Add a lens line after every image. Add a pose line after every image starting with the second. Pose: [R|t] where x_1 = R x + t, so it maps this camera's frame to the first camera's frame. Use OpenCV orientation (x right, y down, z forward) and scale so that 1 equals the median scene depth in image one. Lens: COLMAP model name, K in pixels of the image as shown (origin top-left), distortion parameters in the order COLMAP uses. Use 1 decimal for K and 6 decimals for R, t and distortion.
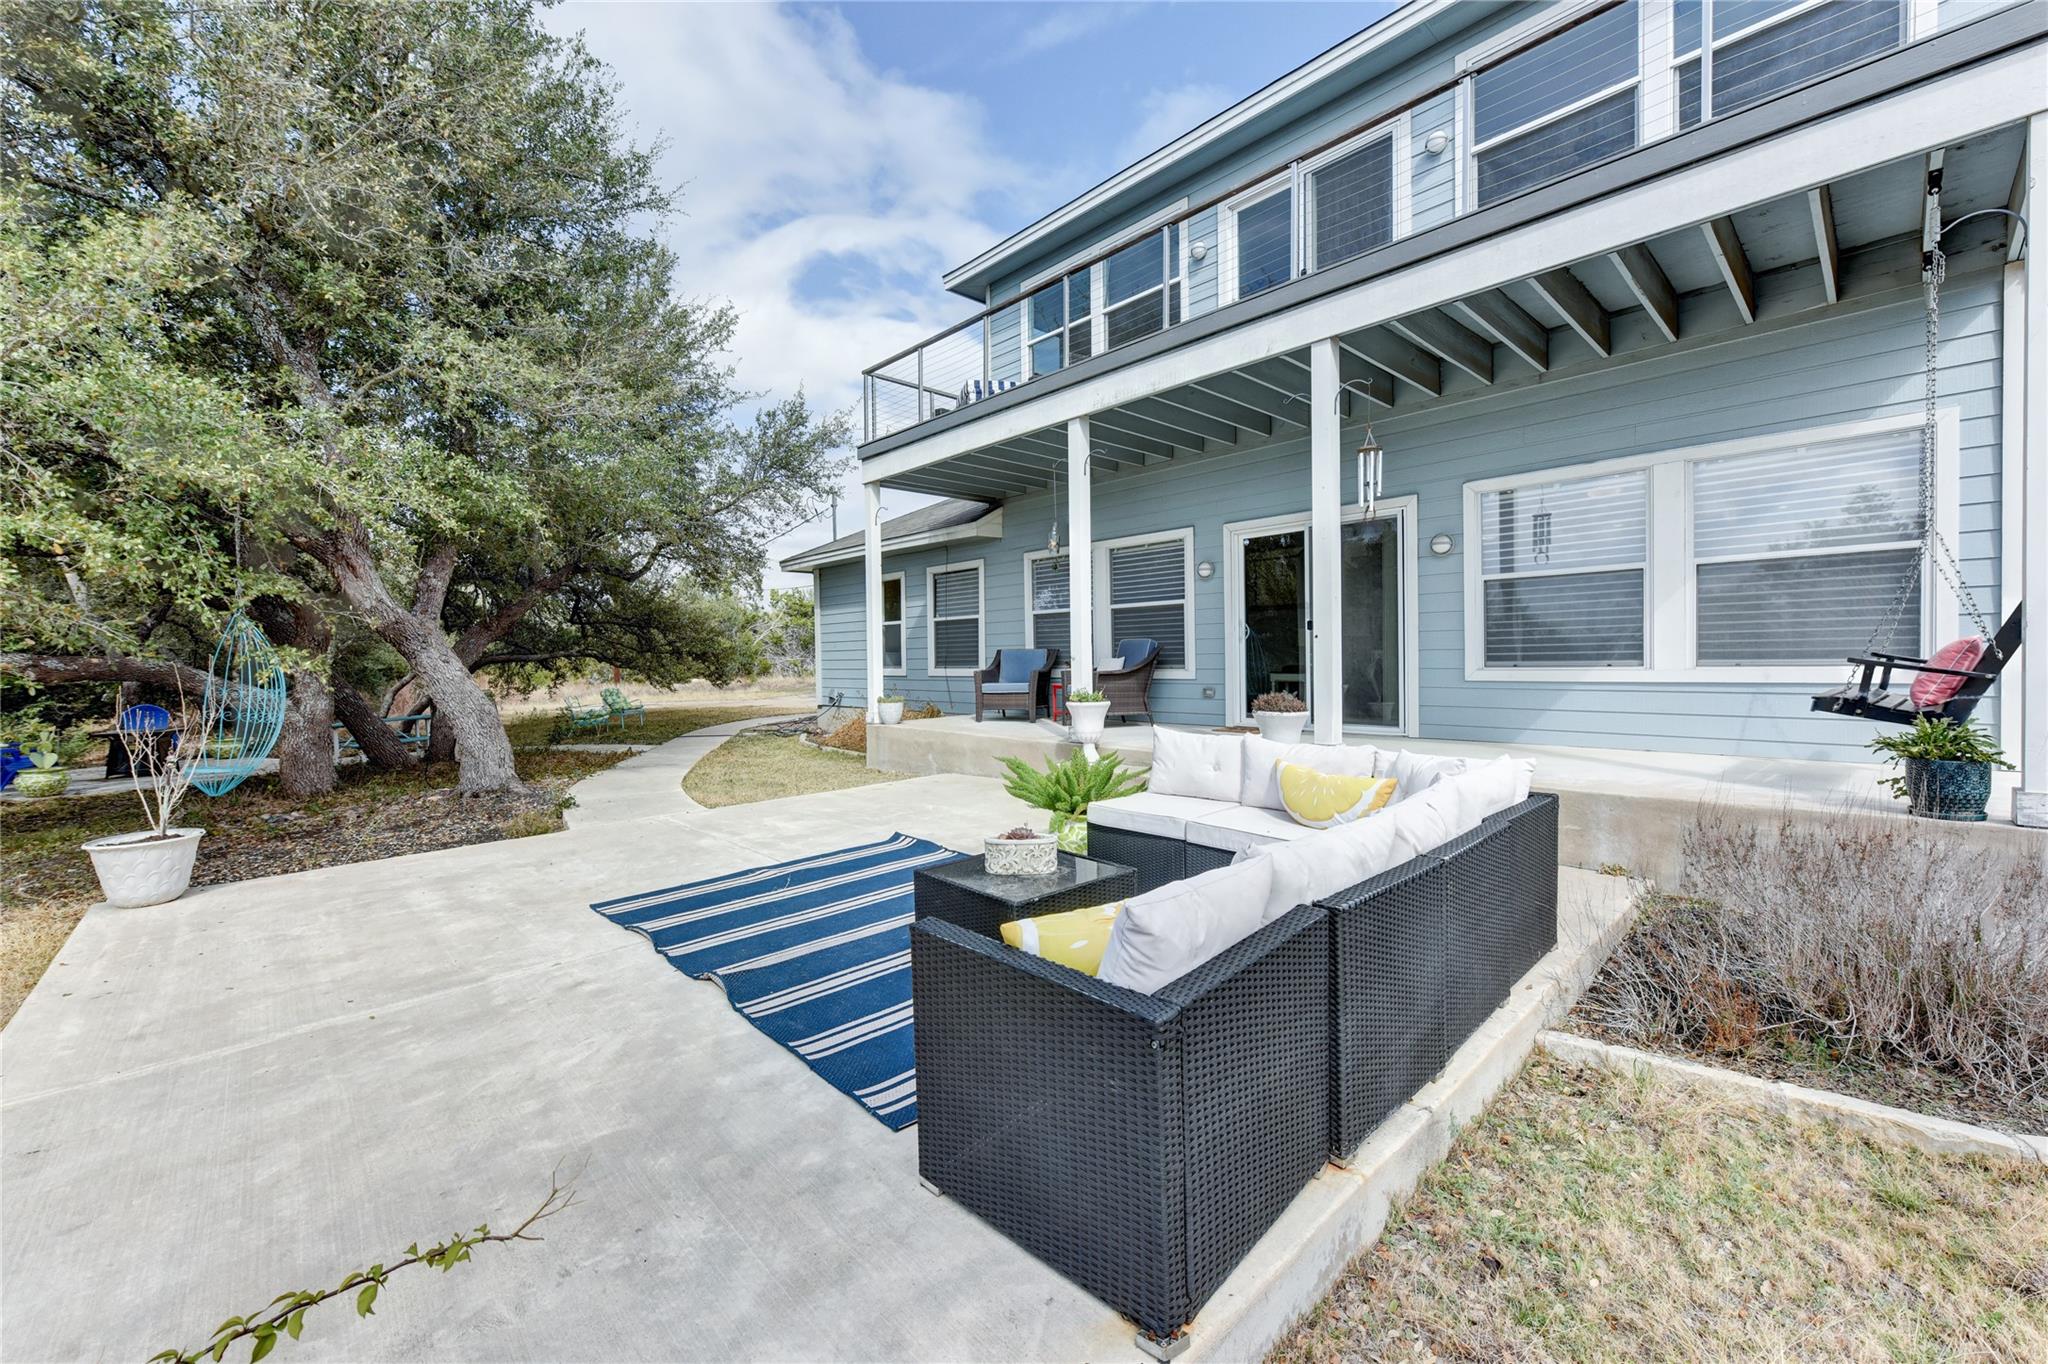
lens RADIAL K [[802.4, 0, 1048.0], [0, 802.4, 671.7], [0, 0, 1]] dist [0.000713, 0.000116]
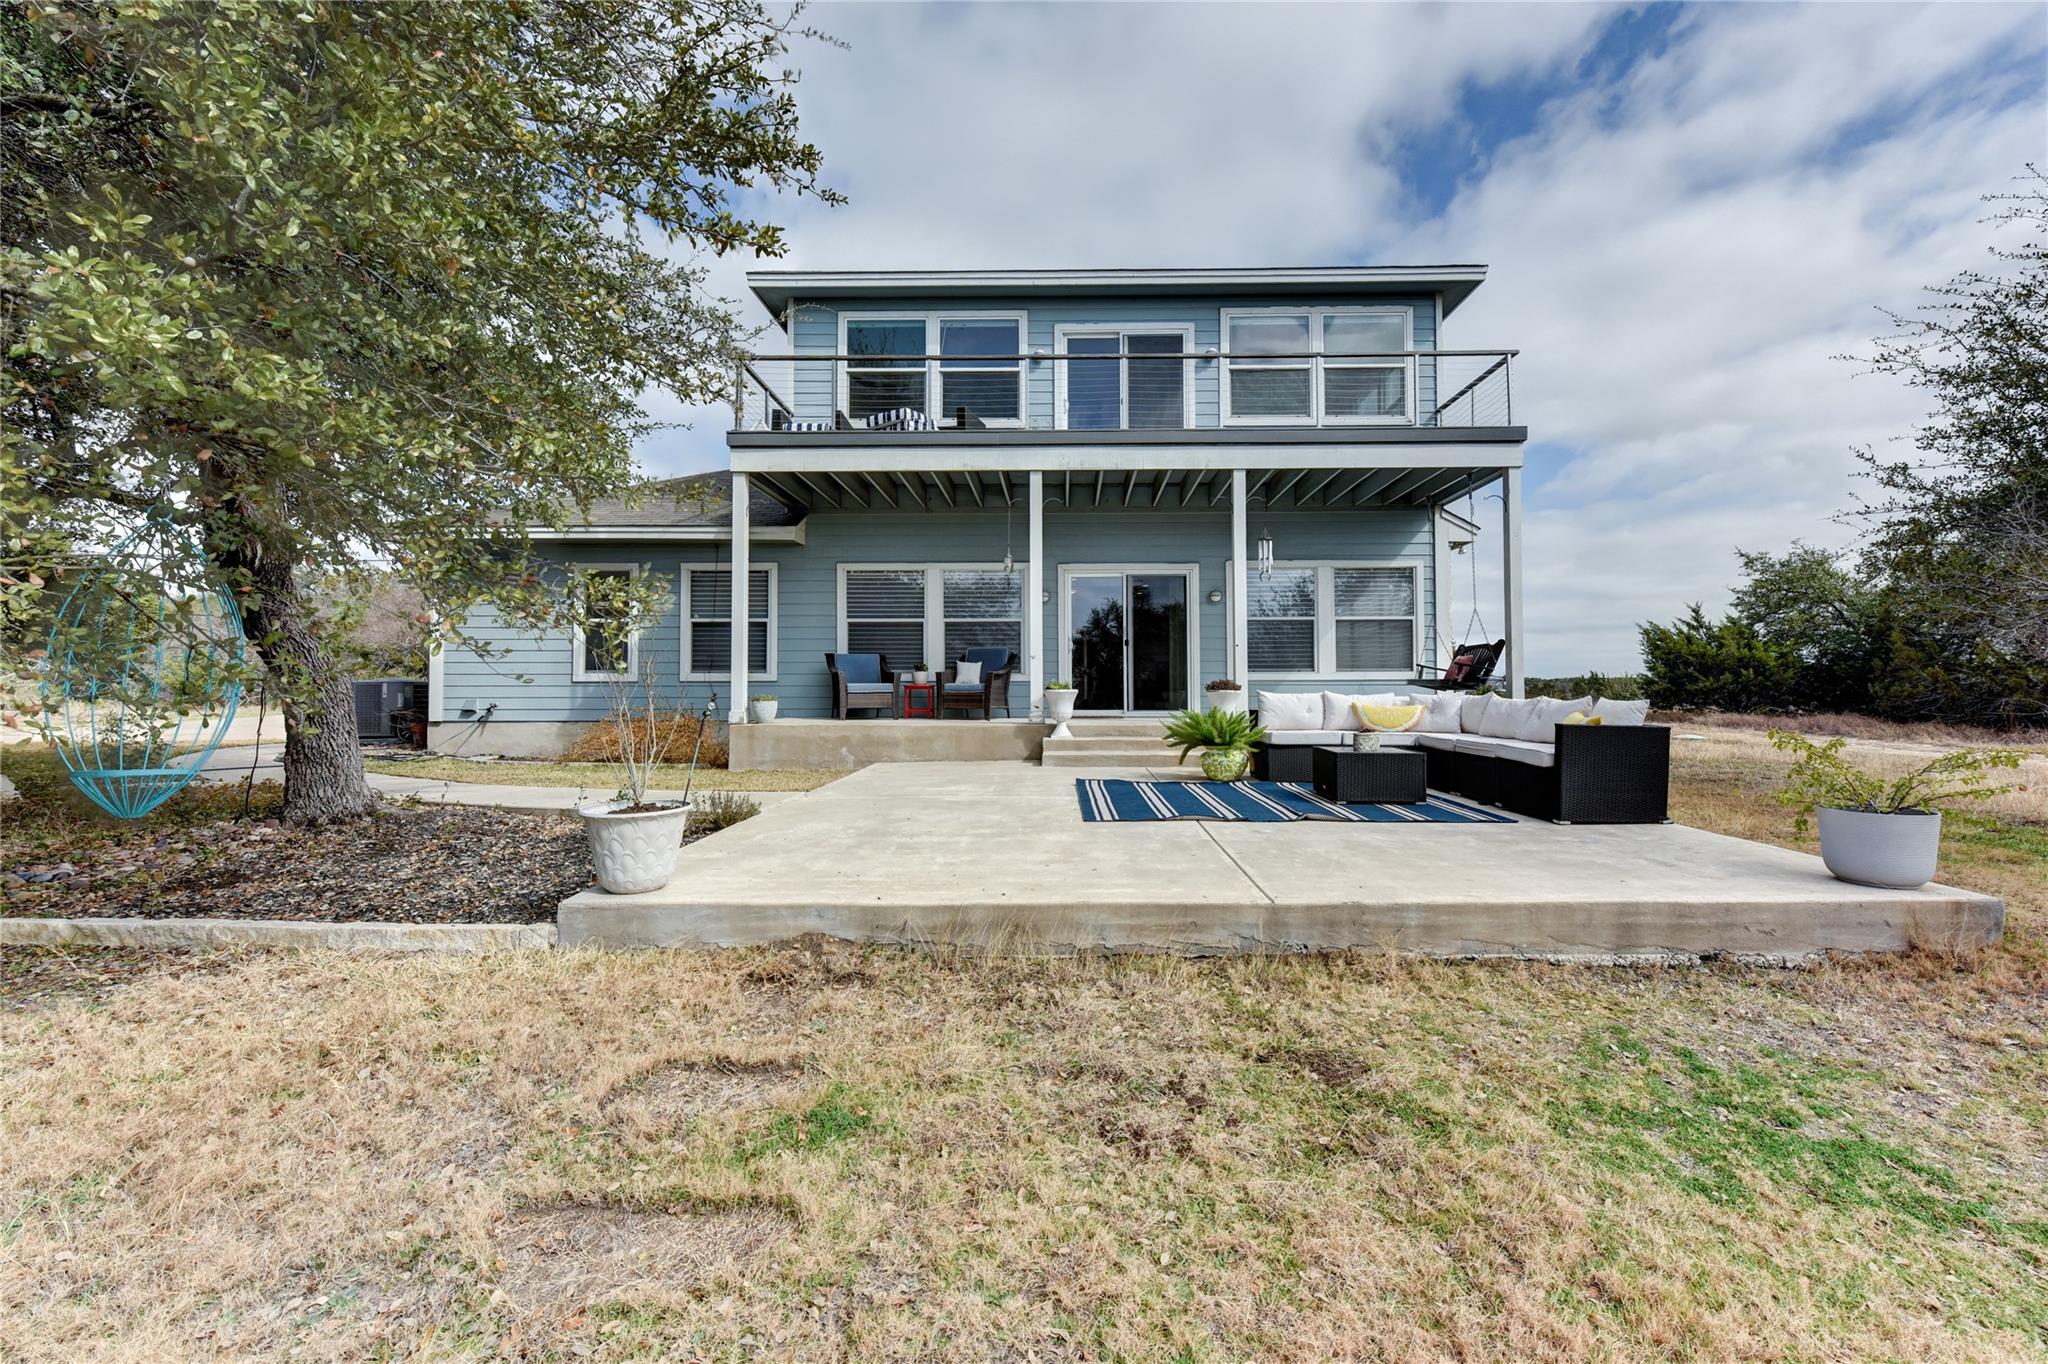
lens RADIAL K [[802.4, 0, 1048.0], [0, 802.4, 671.7], [0, 0, 1]] dist [0.000713, 0.000116]
pose [[0.700508, 0.035375, 0.712767, -0.900972], [0.002215, 0.998658, -0.051741, 0.076462], [-0.713641, 0.037823, 0.699489, 0.109284]]
